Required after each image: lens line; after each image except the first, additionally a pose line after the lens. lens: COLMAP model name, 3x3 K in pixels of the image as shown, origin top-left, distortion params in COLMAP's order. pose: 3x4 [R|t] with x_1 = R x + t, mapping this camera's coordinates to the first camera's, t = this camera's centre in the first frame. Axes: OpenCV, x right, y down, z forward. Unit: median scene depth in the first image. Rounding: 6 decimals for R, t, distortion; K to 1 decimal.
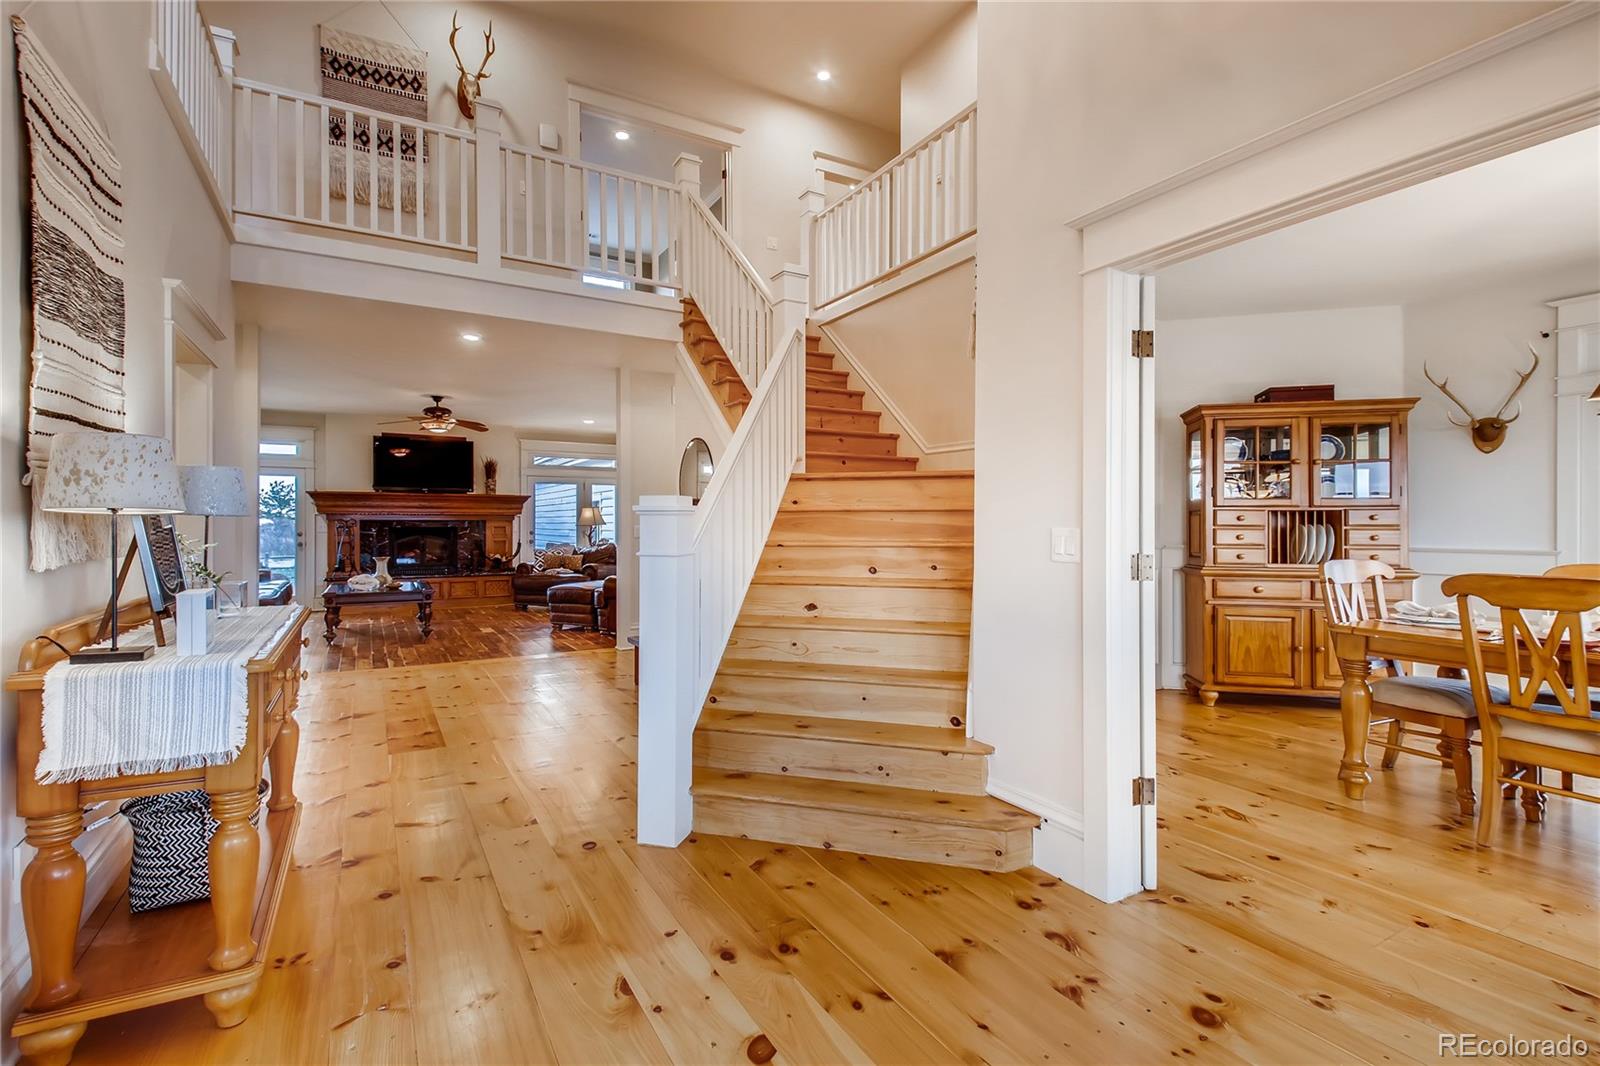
lens RADIAL K [[703.4, 0, 801.1], [0, 703.4, 526.4], [0, 0, 1]] dist [0.003612, 0.000115]
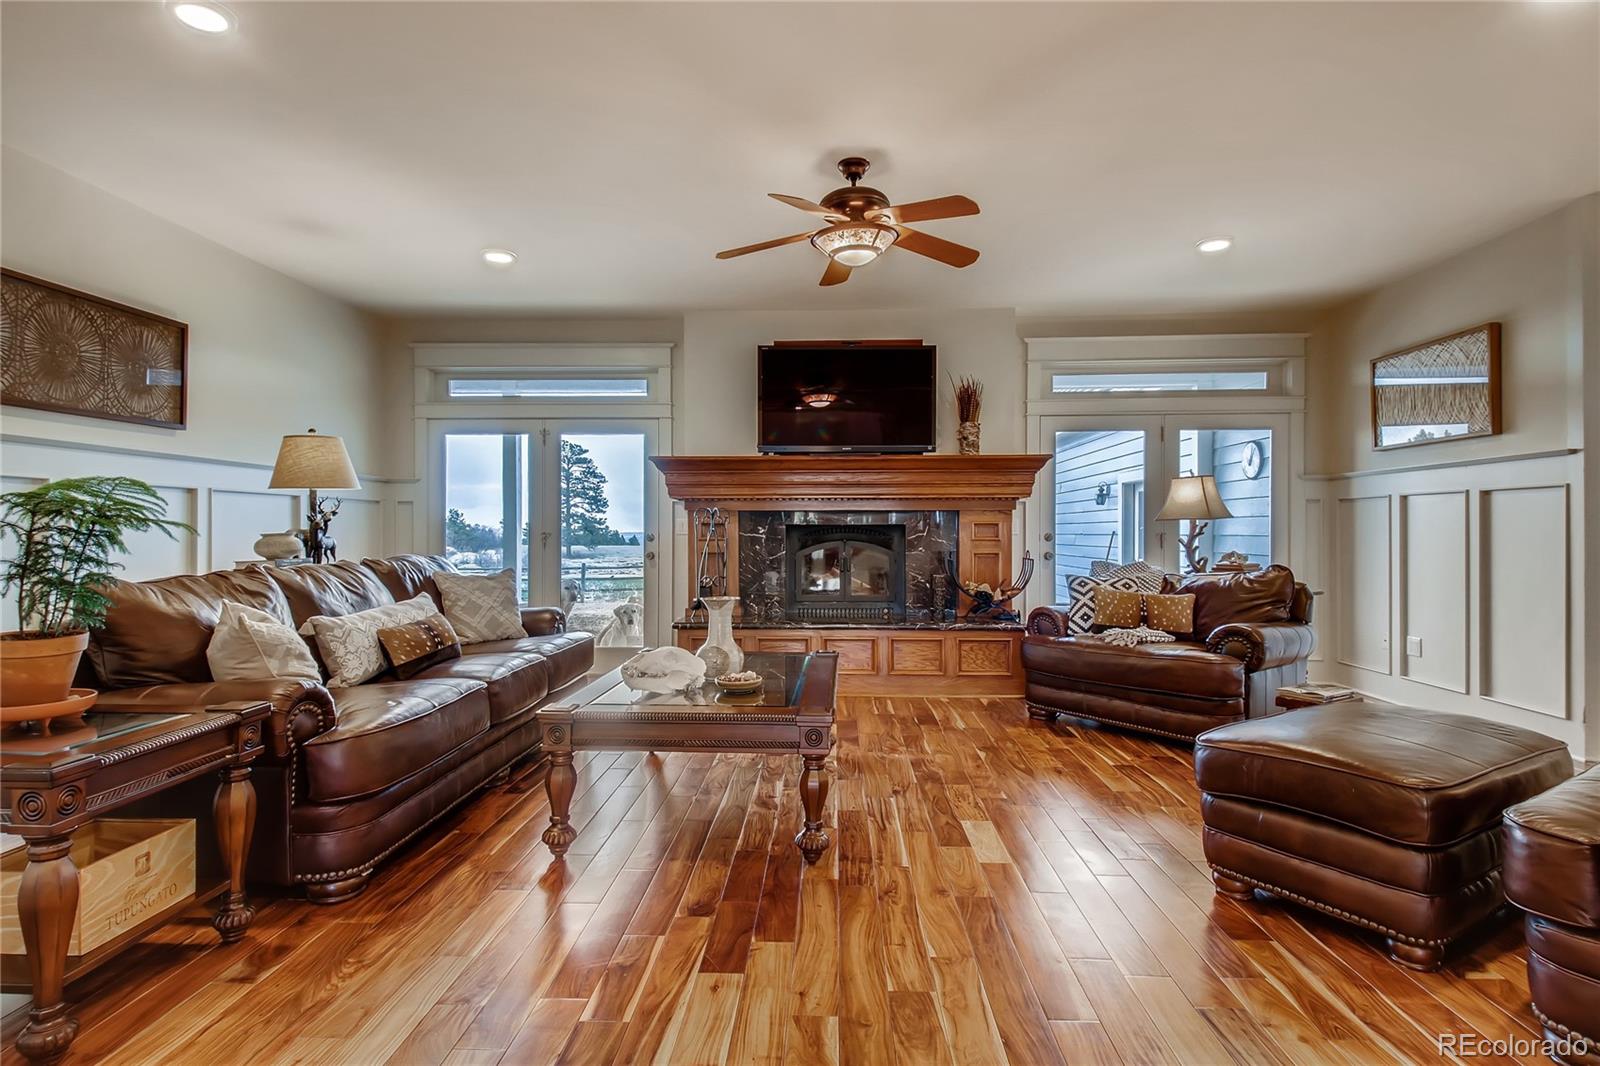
lens RADIAL K [[824.3, 0, 800.8], [0, 824.3, 529.4], [0, 0, 1]] dist [-0.004294, -0.000926]
pose [[0.834104, 0.001327, -0.551606, -0.231990], [-0.000869, 0.999999, 0.001092, 0.003727], [0.551607, -0.000432, 0.834104, 0.480048]]
